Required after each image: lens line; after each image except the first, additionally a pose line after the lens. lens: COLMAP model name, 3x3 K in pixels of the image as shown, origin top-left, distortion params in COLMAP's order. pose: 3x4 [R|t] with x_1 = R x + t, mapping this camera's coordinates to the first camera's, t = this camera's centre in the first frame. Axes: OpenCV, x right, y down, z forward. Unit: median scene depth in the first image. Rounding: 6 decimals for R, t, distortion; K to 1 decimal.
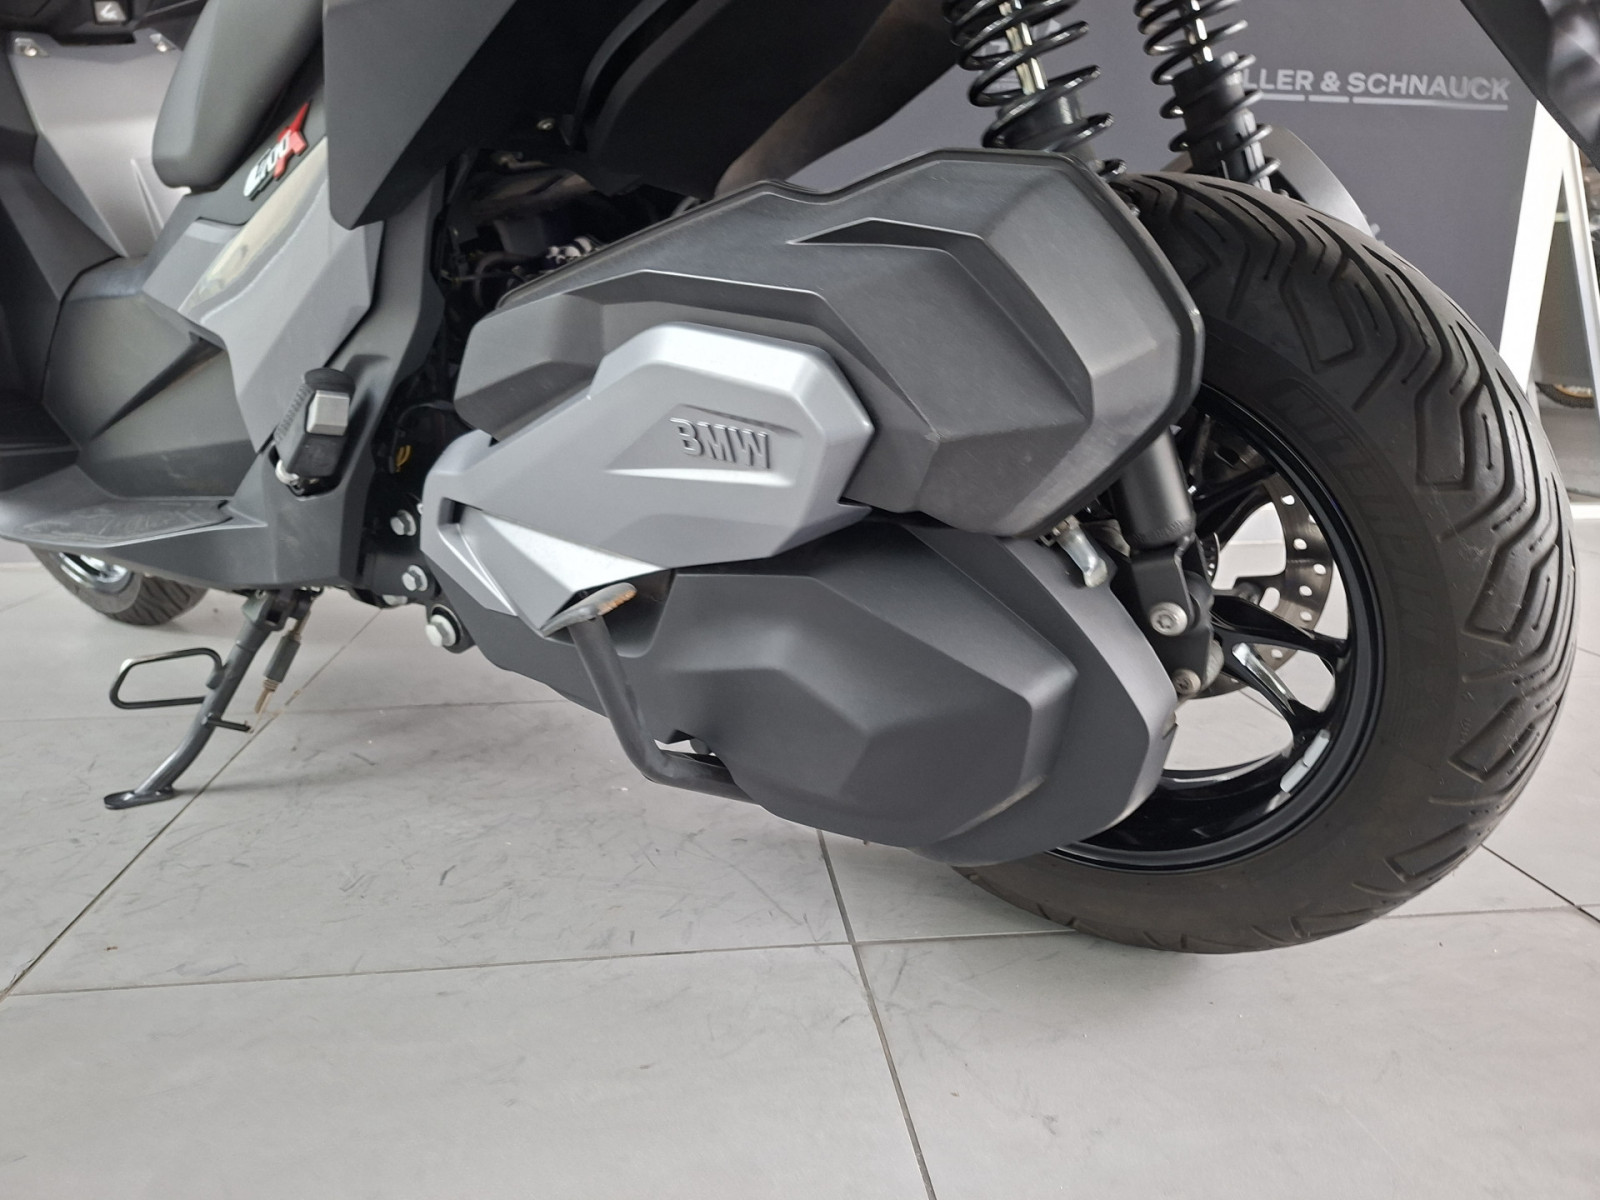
lens RADIAL K [[1145.4, 0, 845.7], [0, 1145.4, 641.3], [0, 0, 1]] dist [0.078463, -0.061060]
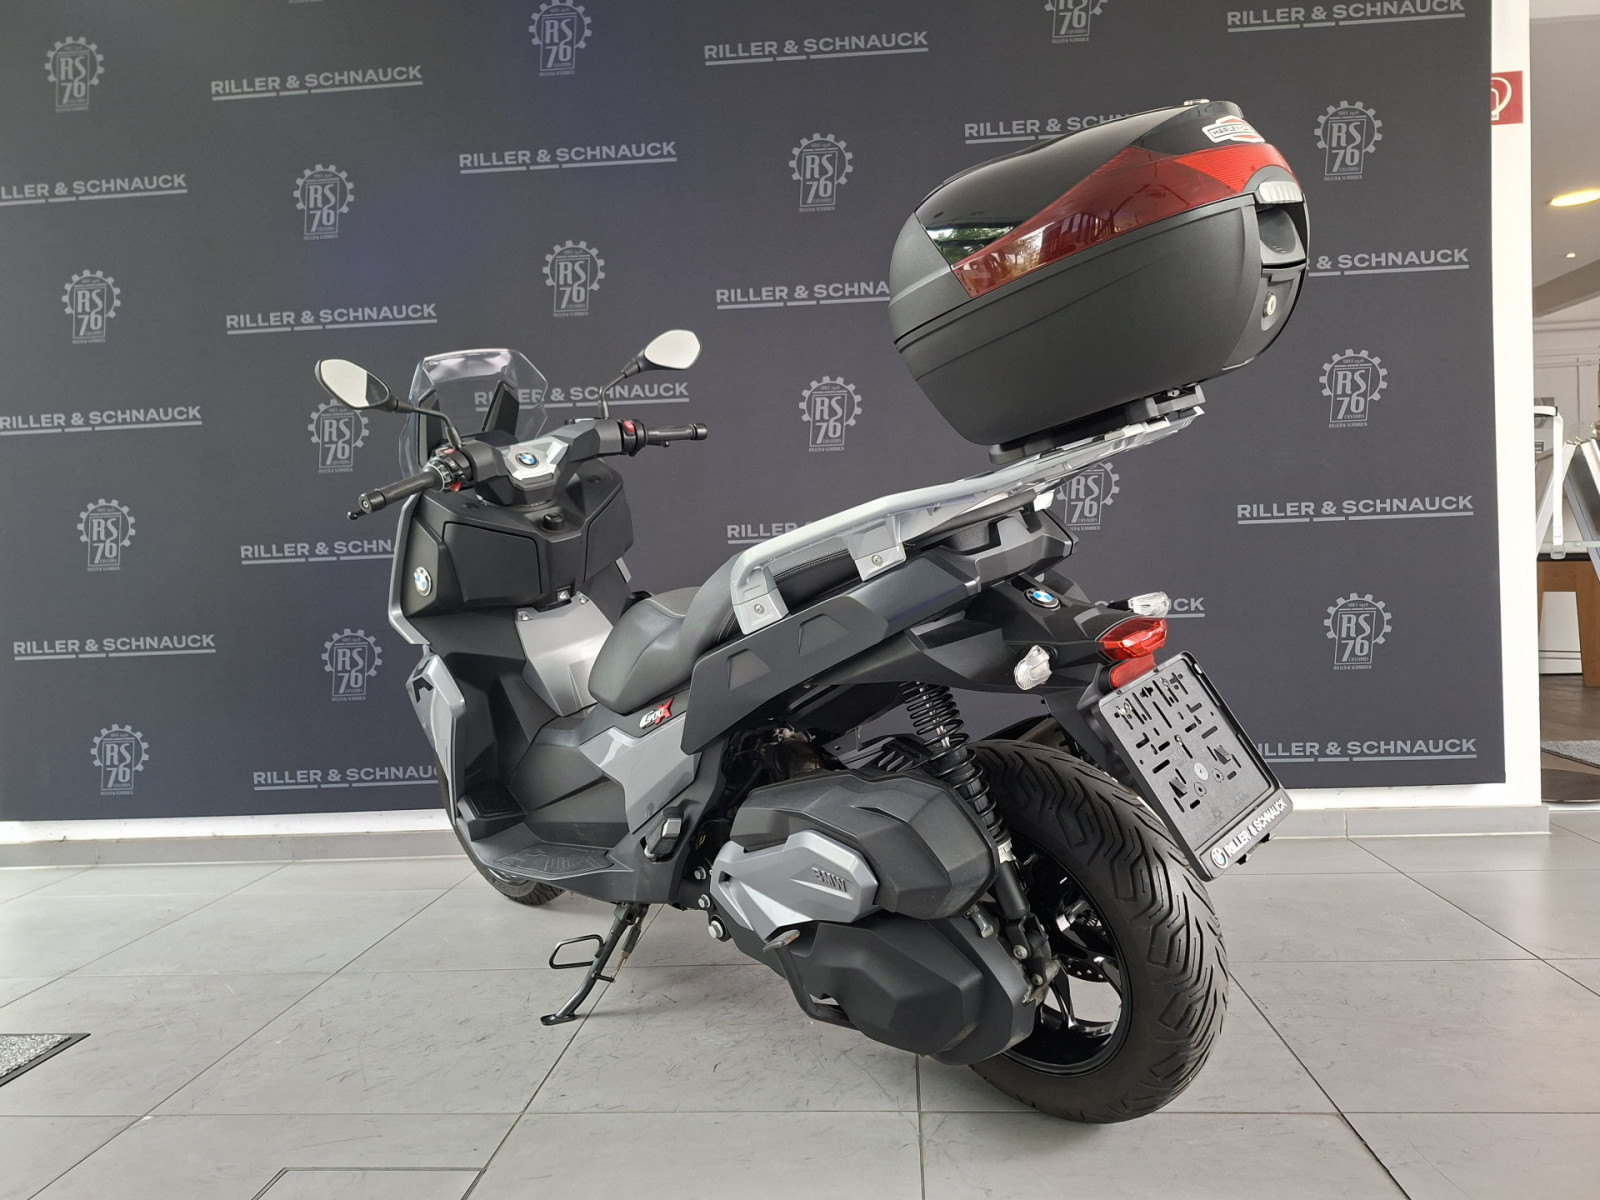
lens RADIAL K [[1053.2, 0, 823.3], [0, 1053.2, 658.5], [0, 0, 1]] dist [0.050738, -0.013521]
pose [[0.975964, -0.041135, -0.214017, 0.230123], [-0.004061, 0.978422, -0.206576, -0.096383], [0.217896, 0.202480, 0.954737, -0.773539]]
